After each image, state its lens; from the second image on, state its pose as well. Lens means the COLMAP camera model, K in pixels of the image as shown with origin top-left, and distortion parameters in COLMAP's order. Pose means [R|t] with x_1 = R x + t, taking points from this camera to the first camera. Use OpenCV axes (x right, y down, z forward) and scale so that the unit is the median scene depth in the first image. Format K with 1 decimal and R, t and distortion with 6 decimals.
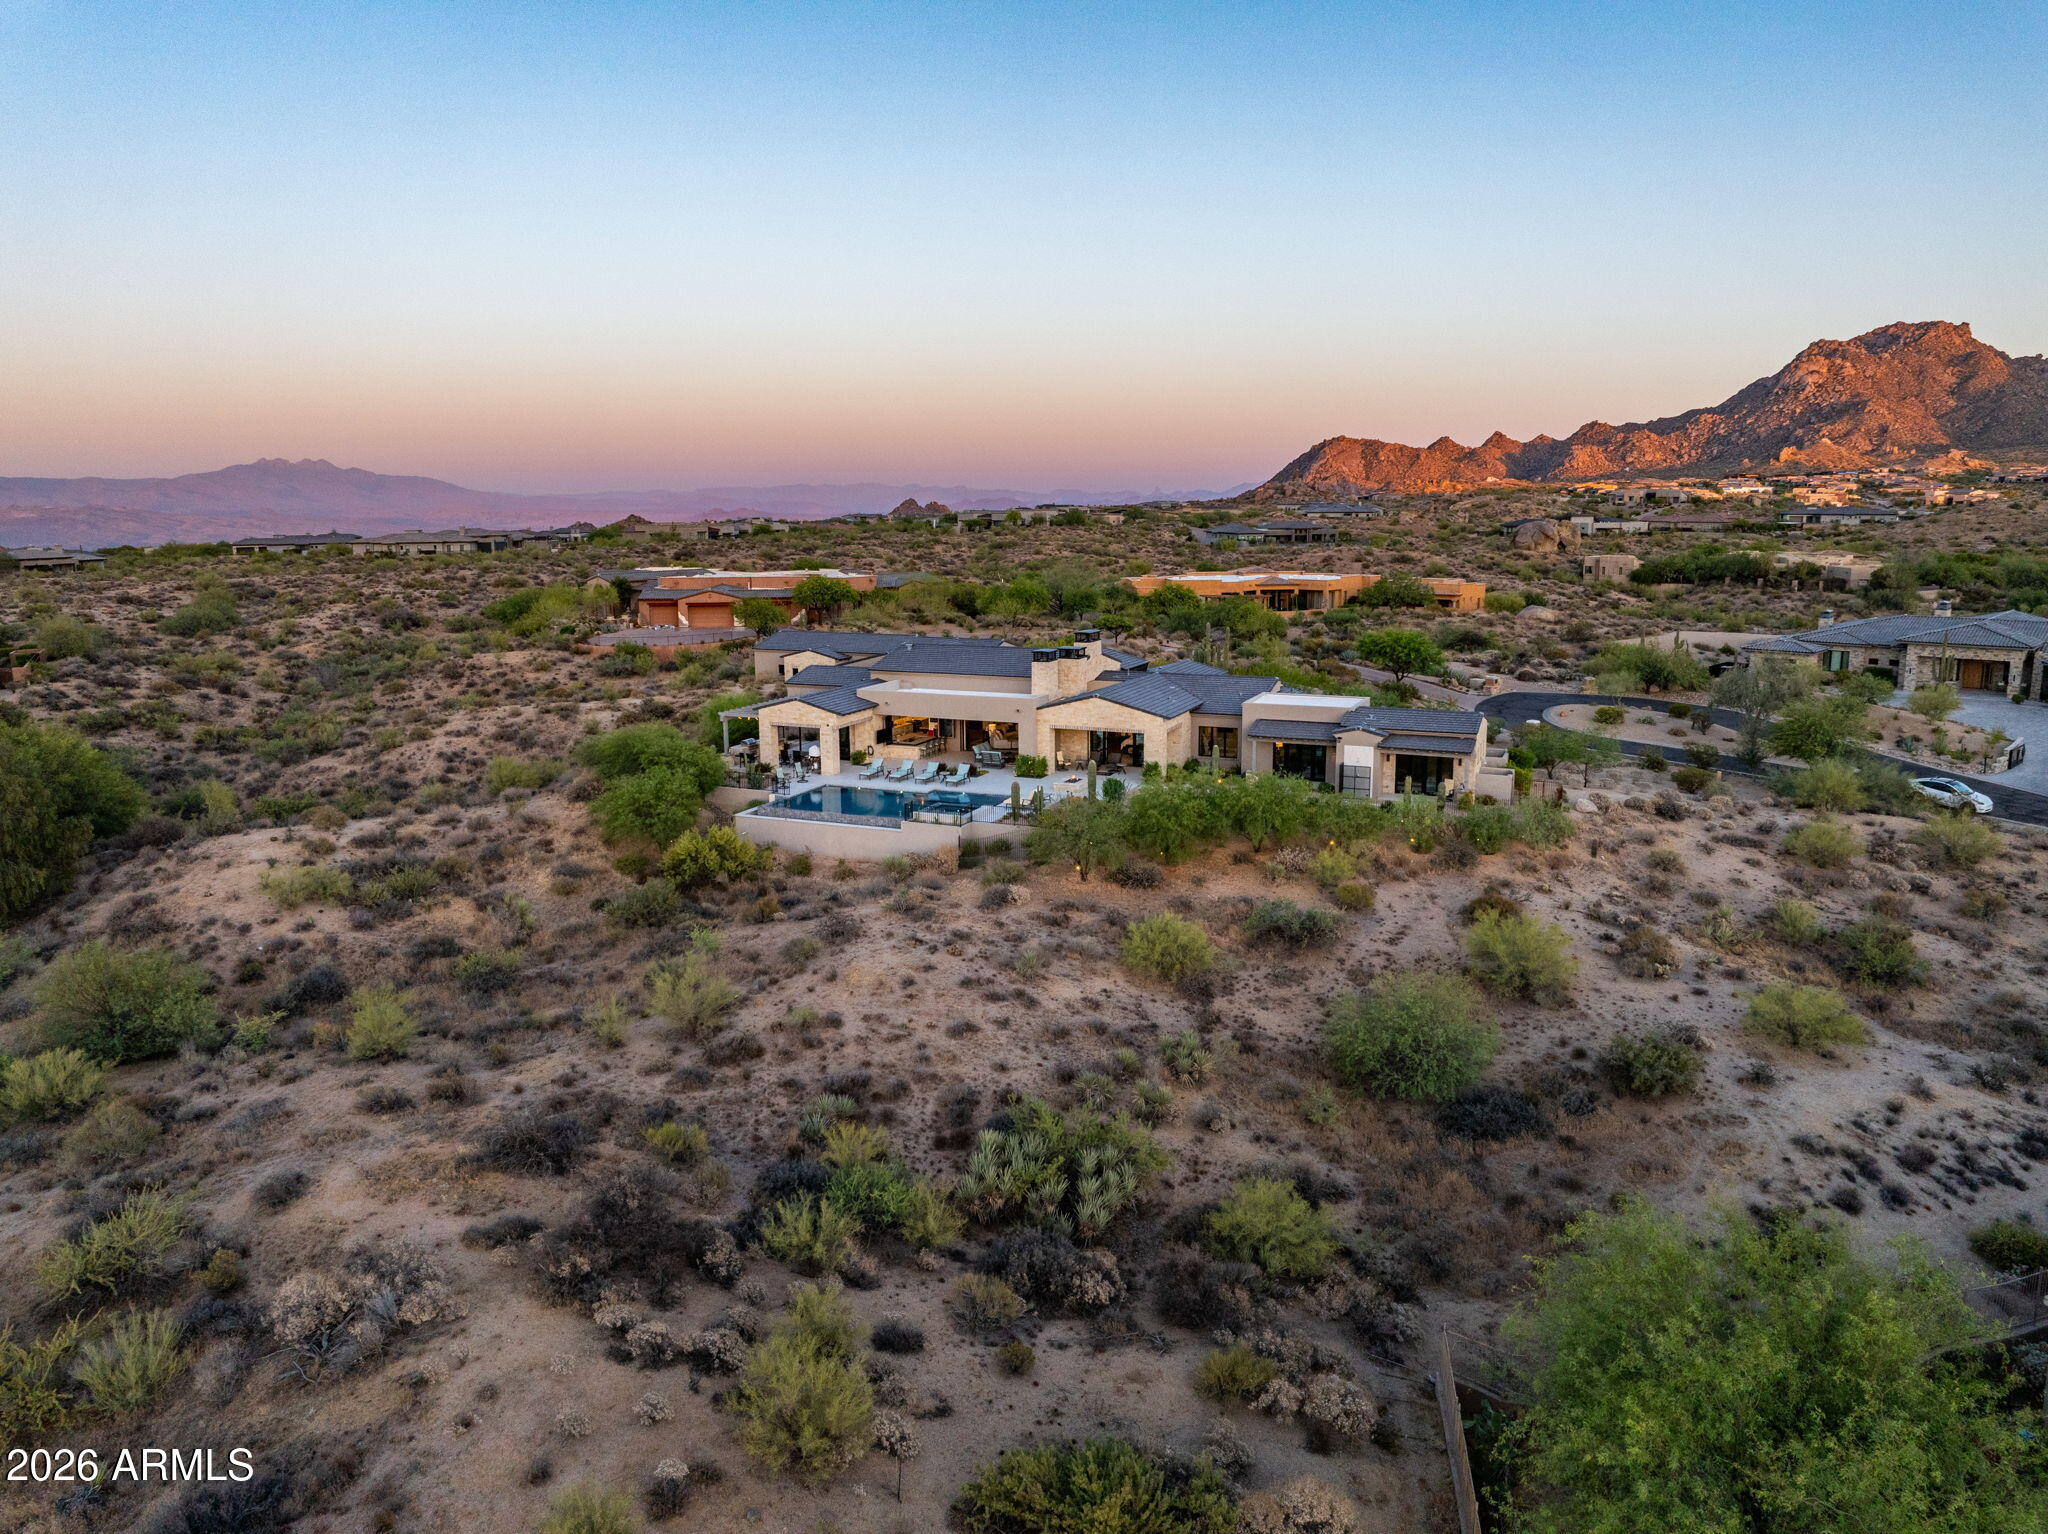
lens RADIAL K [[1445.6, 0, 1030.1], [0, 1445.6, 748.0], [0, 0, 1]] dist [-0.047354, 0.016945]
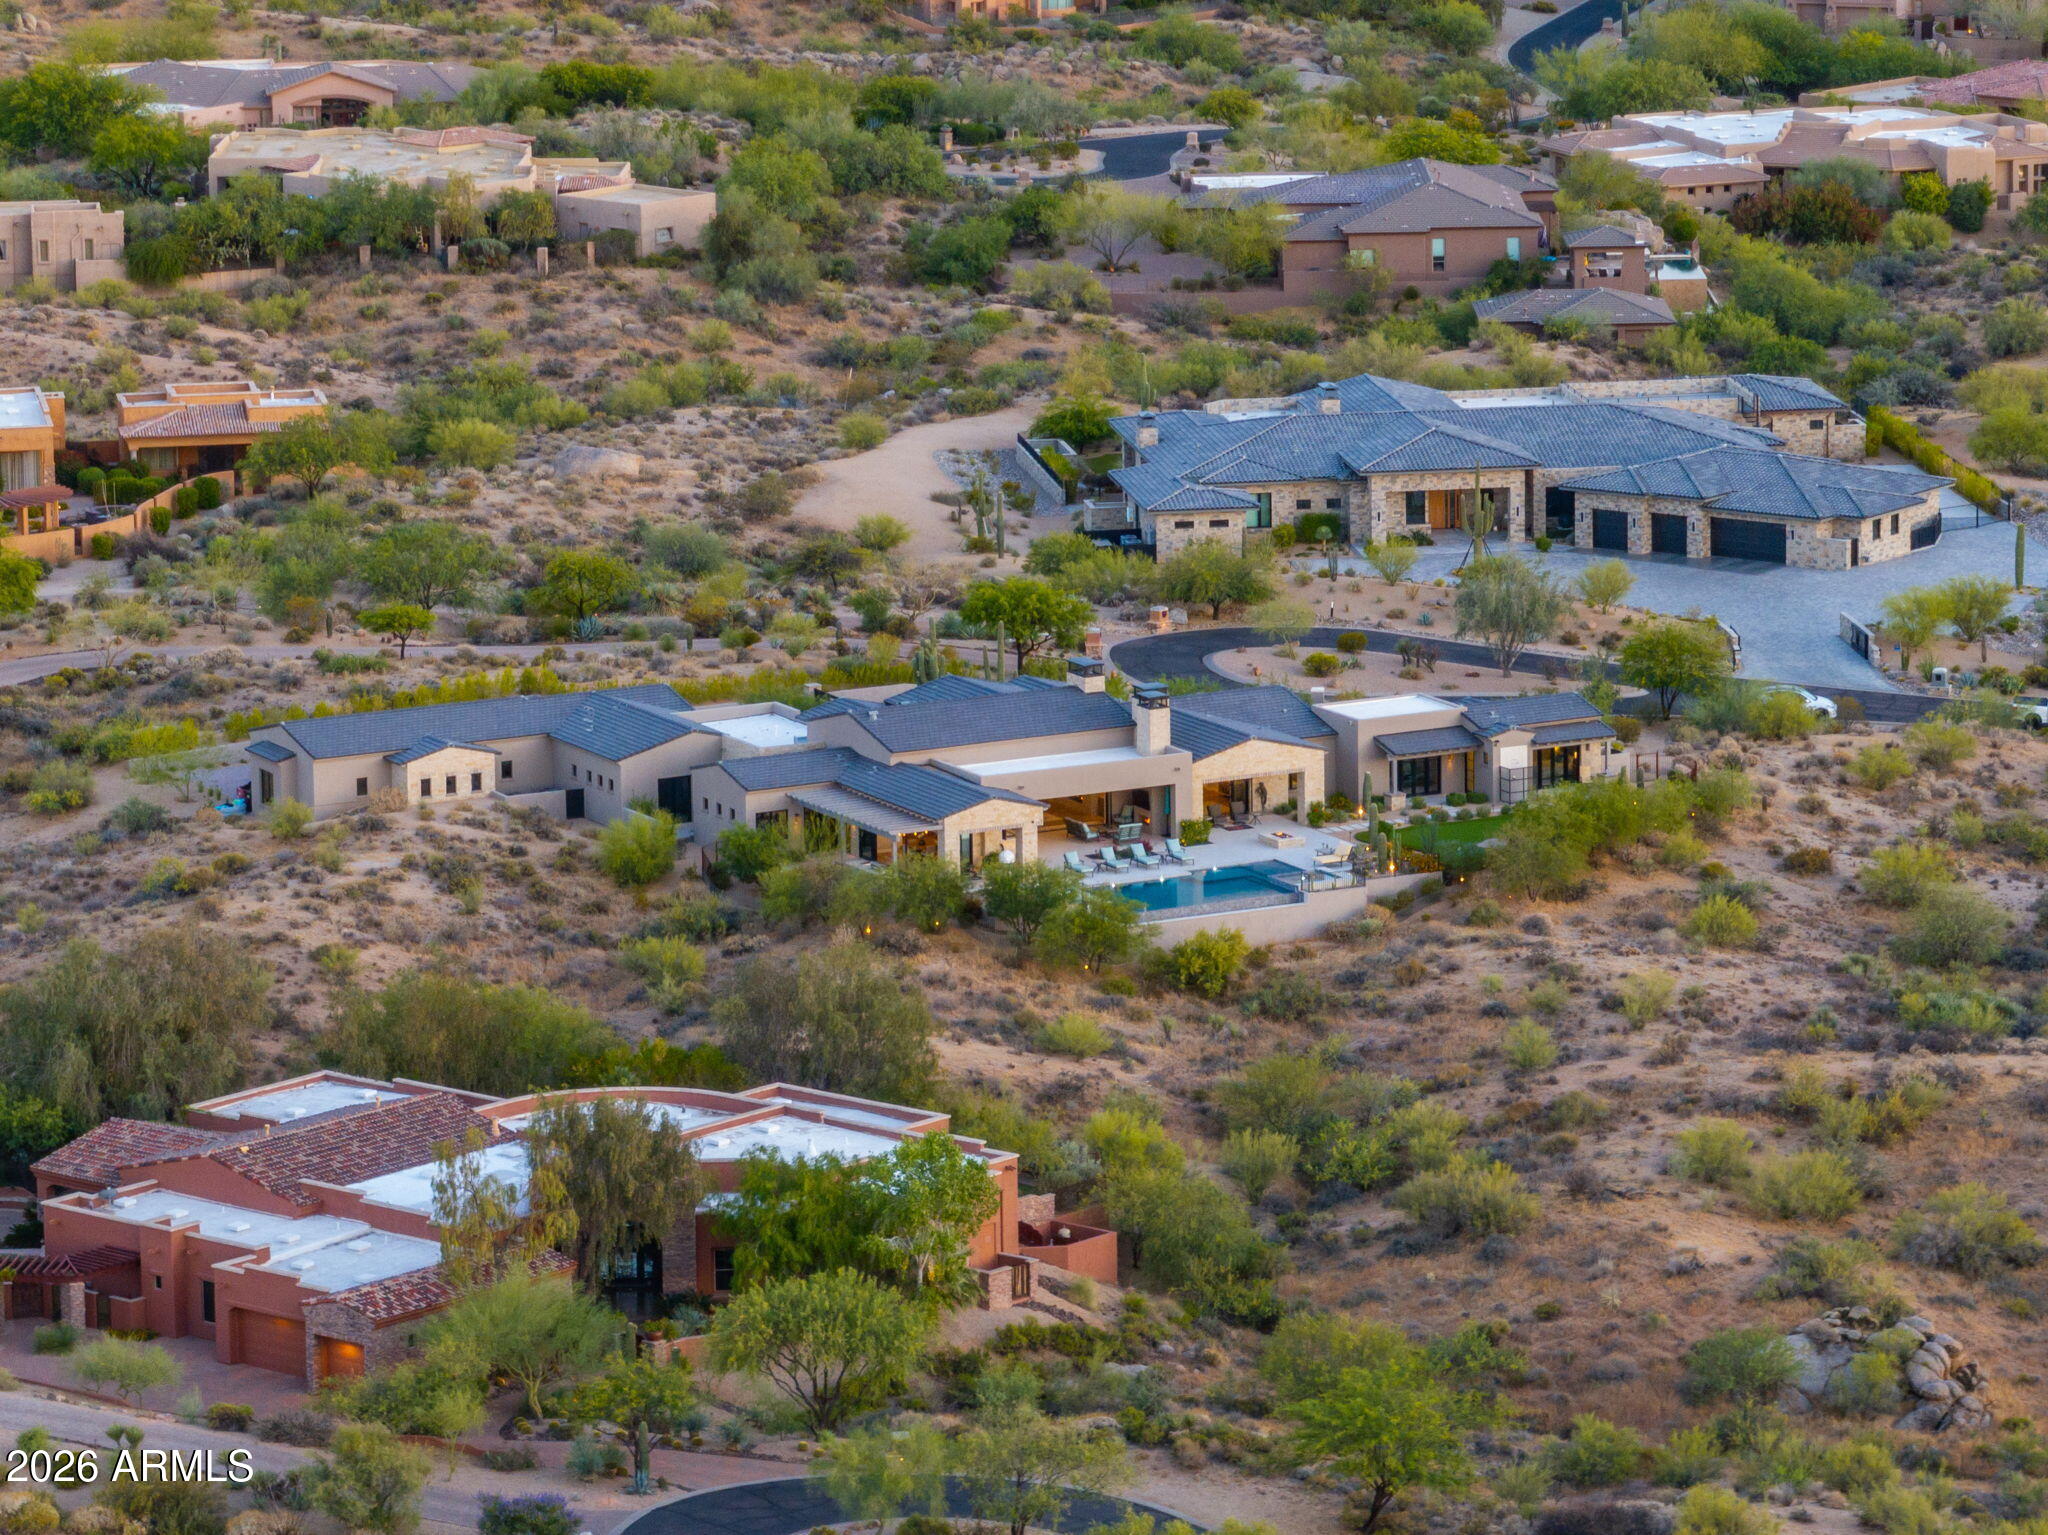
lens RADIAL K [[9381.3, 0, 1024.0], [0, 9381.3, 767.5], [0, 0, 1]] dist [0.051098, 7.766213]
pose [[0.630284, -0.153512, 0.761036, -1.644664], [0.142117, 0.986506, 0.081293, -0.188357], [-0.763246, 0.056918, 0.643595, -0.957807]]
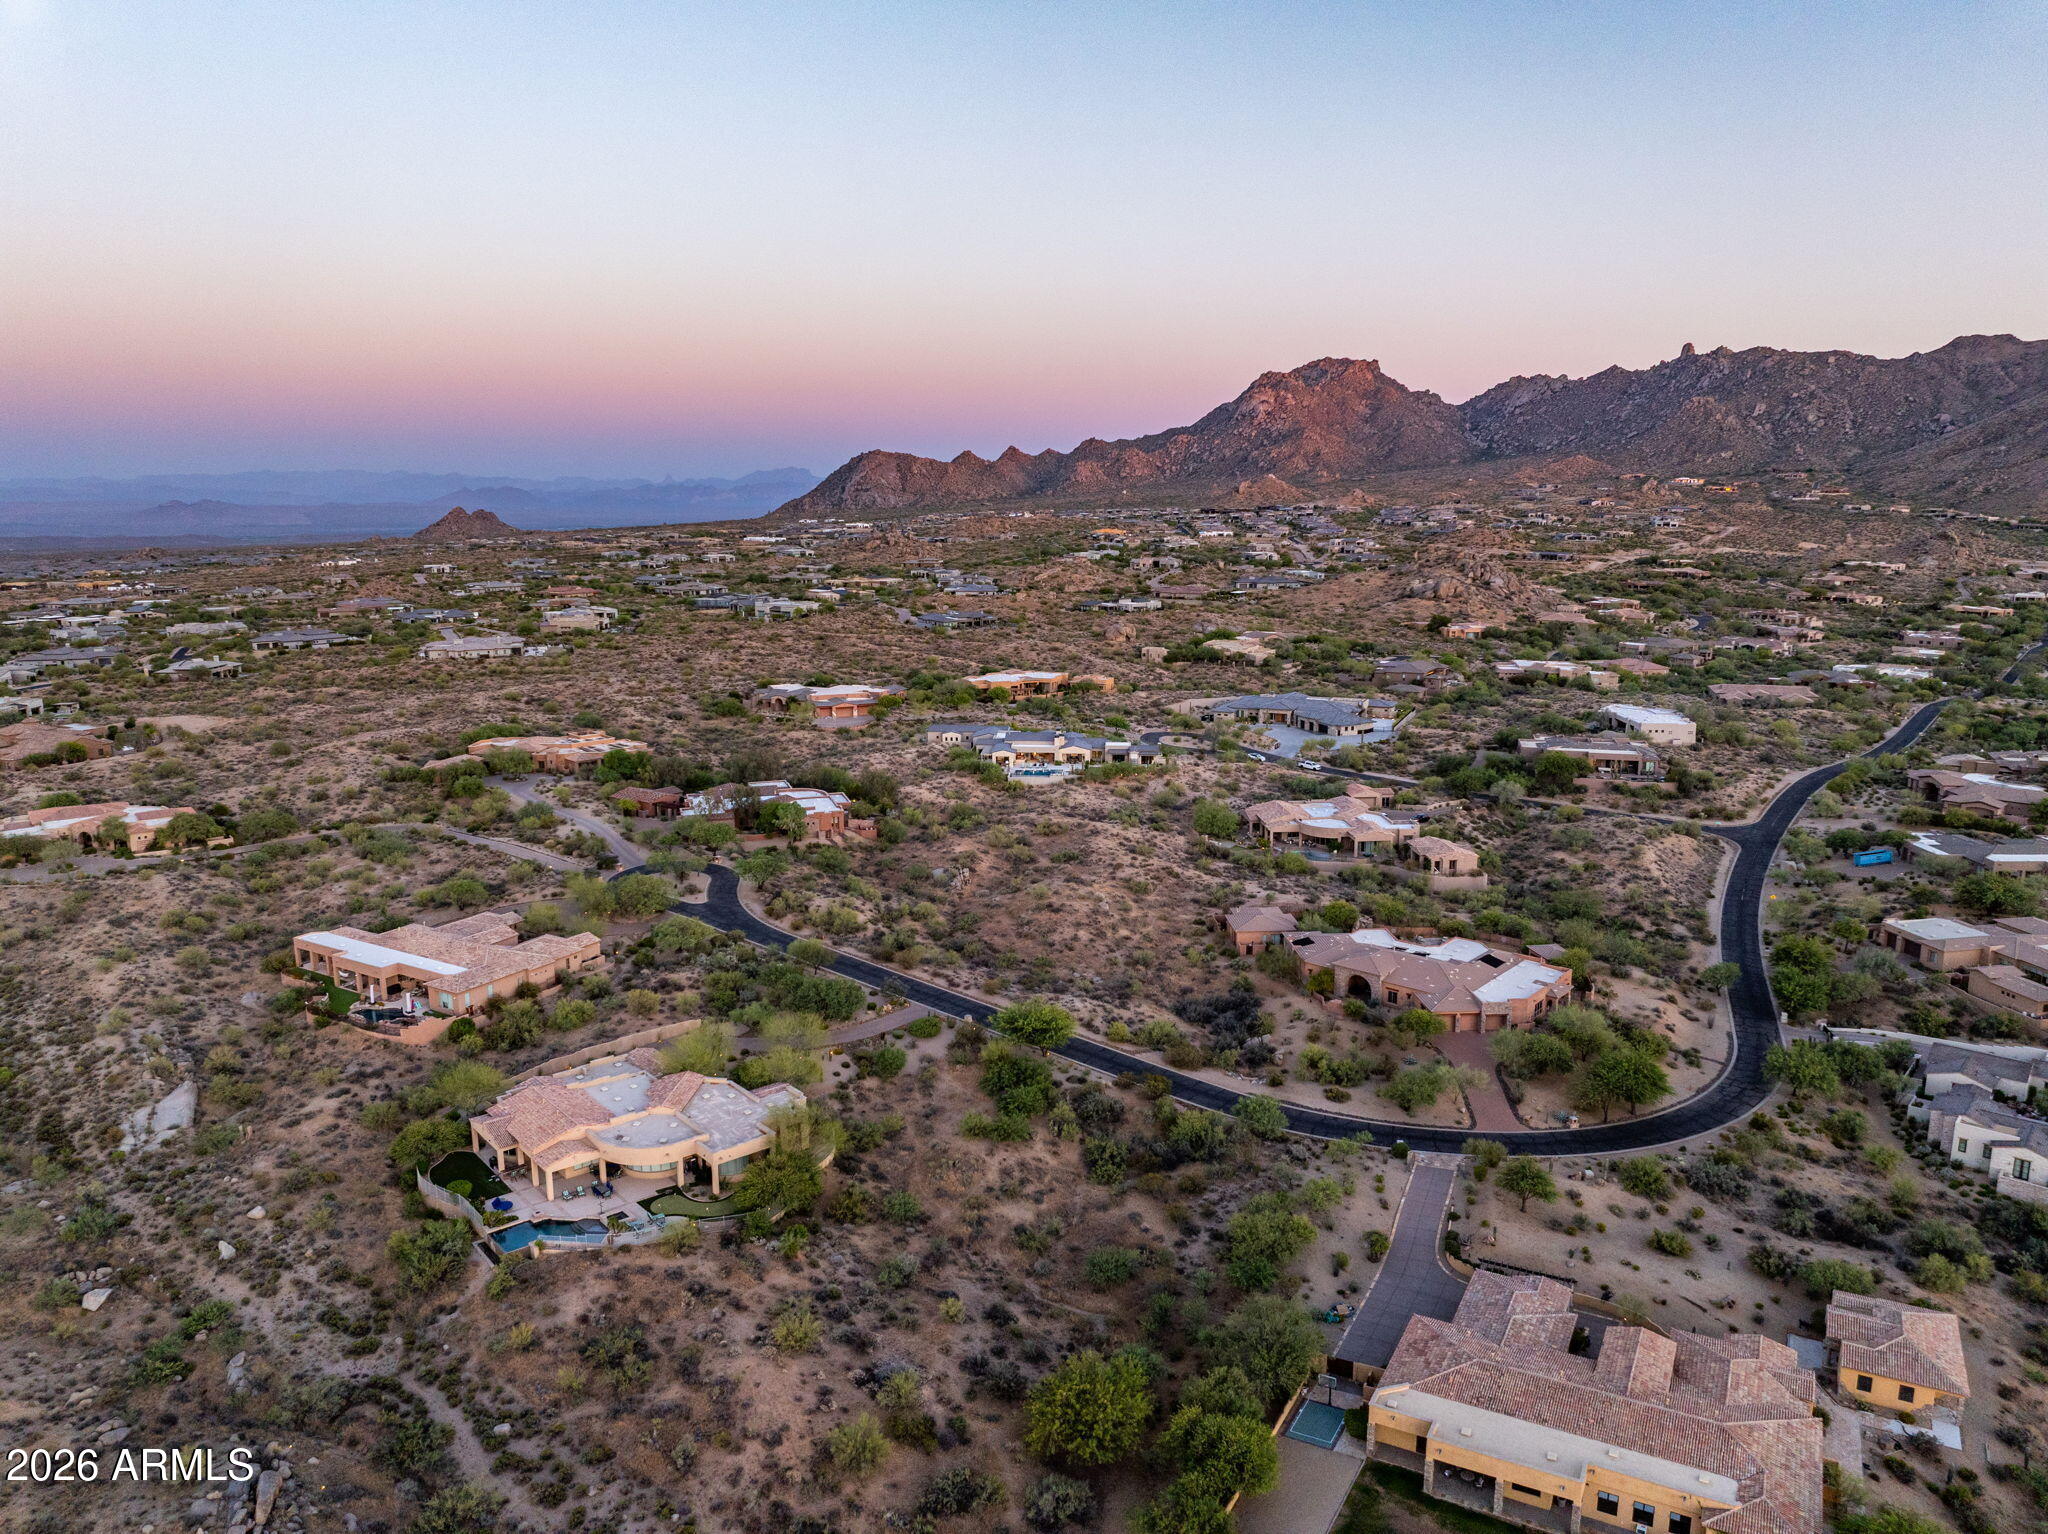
lens RADIAL K [[1445.6, 0, 1030.1], [0, 1445.6, 748.0], [0, 0, 1]] dist [-0.047354, 0.016945]
pose [[0.945547, -0.054242, 0.320934, -0.555771], [0.051270, 0.998528, 0.017709, -0.042742], [-0.321423, -0.000290, 0.946936, -1.158451]]
